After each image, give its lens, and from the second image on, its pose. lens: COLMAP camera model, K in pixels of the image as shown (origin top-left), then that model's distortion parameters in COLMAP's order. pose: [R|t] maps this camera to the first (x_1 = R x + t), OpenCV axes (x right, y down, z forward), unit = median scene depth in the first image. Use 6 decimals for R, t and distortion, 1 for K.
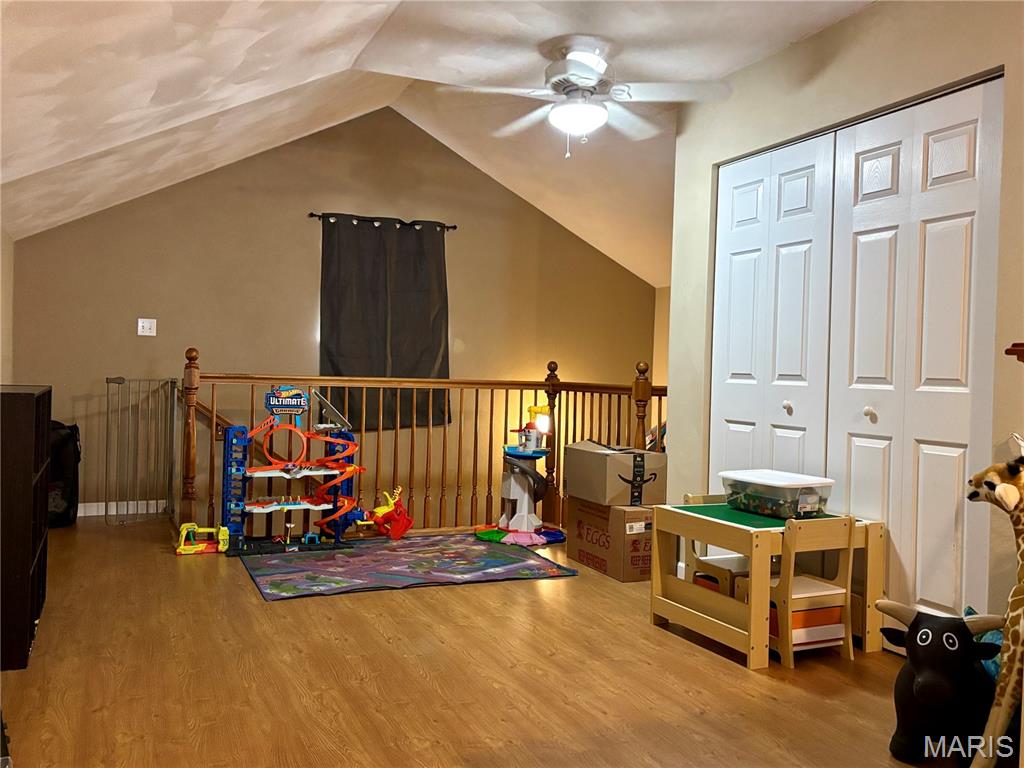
lens RADIAL K [[880.7, 0, 506.2], [0, 880.7, 394.4], [0, 0, 1]] dist [-0.004396, -0.007248]
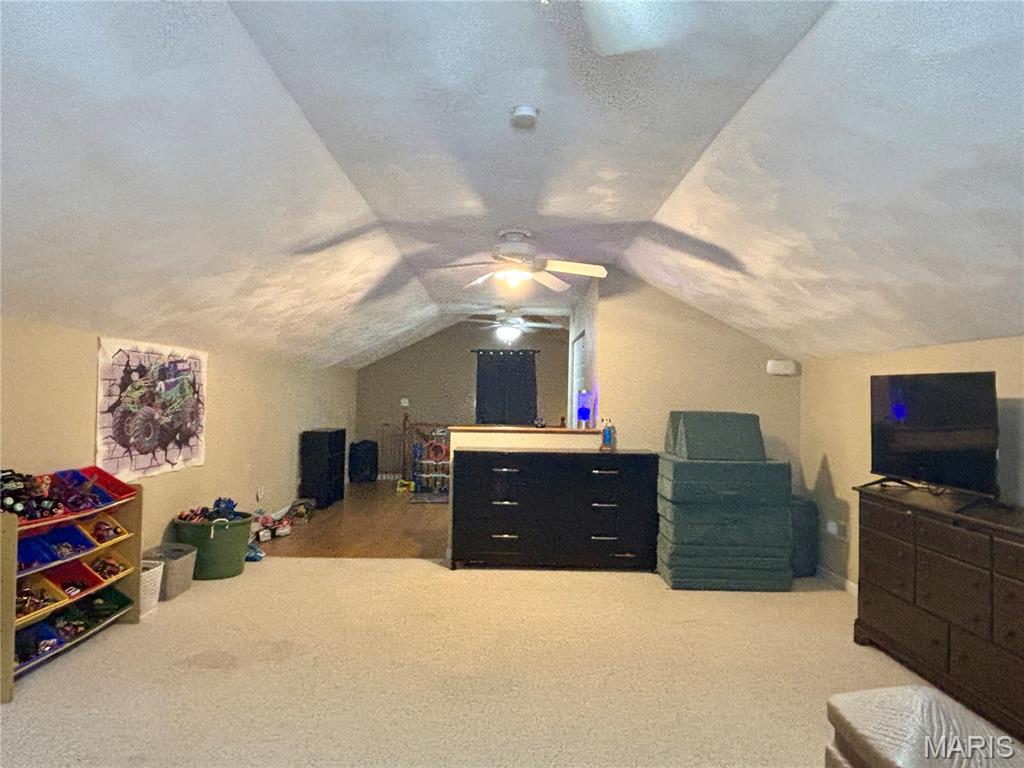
lens RADIAL K [[688.6, 0, 511.0], [0, 688.6, 385.7], [0, 0, 1]] dist [-0.000008, 0.000004]
pose [[0.915647, -0.020459, -0.401462, 0.768456], [-0.001348, 0.998542, -0.053962, -0.025069], [0.401980, 0.049952, 0.914285, -0.765054]]
